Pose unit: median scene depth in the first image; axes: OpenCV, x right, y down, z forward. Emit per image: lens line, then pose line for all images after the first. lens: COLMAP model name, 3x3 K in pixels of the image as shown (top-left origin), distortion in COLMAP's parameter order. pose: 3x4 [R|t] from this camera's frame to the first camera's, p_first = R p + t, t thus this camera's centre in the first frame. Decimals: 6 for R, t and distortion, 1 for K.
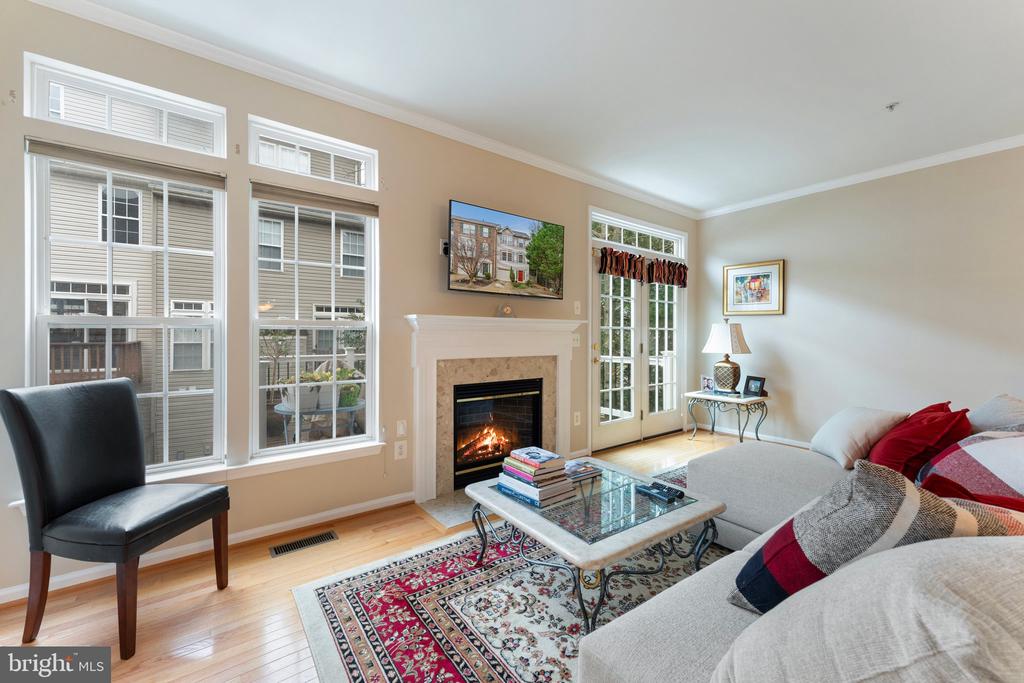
lens RADIAL K [[403.9, 0, 489.6], [0, 403.9, 336.1], [0, 0, 1]] dist [-0.000440, 0.000007]
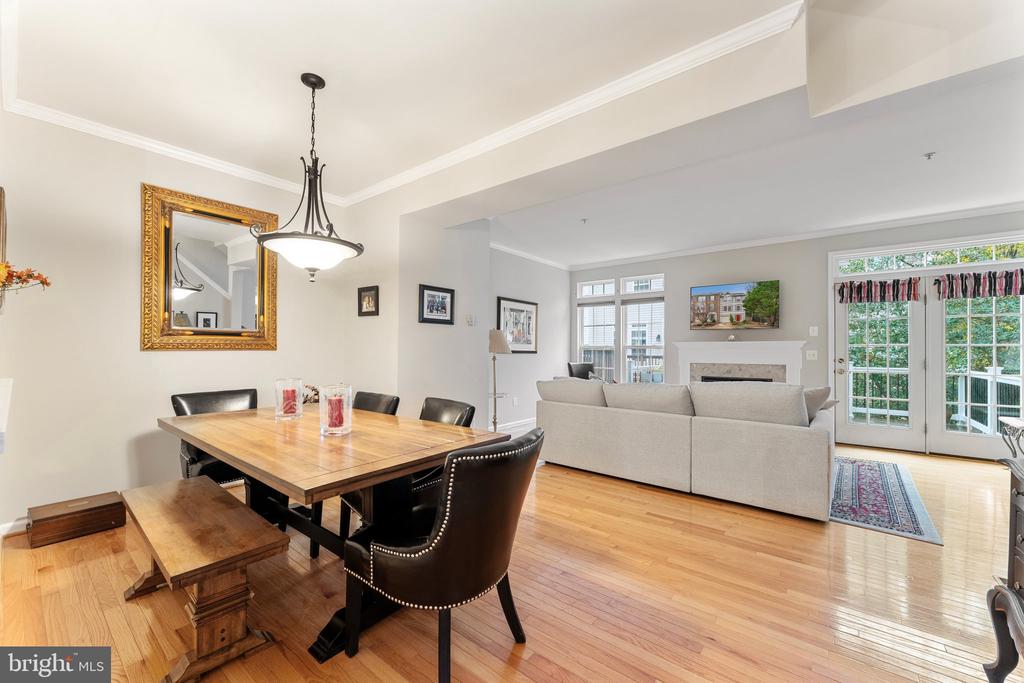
lens RADIAL K [[400.9, 0, 512.7], [0, 400.9, 346.9], [0, 0, 1]] dist [0.000633, 0.000067]
pose [[0.270943, -0.011565, -0.962526, 1.461669], [-0.005603, 0.999892, -0.013591, 0.006977], [0.962579, 0.009076, 0.270848, -0.410955]]
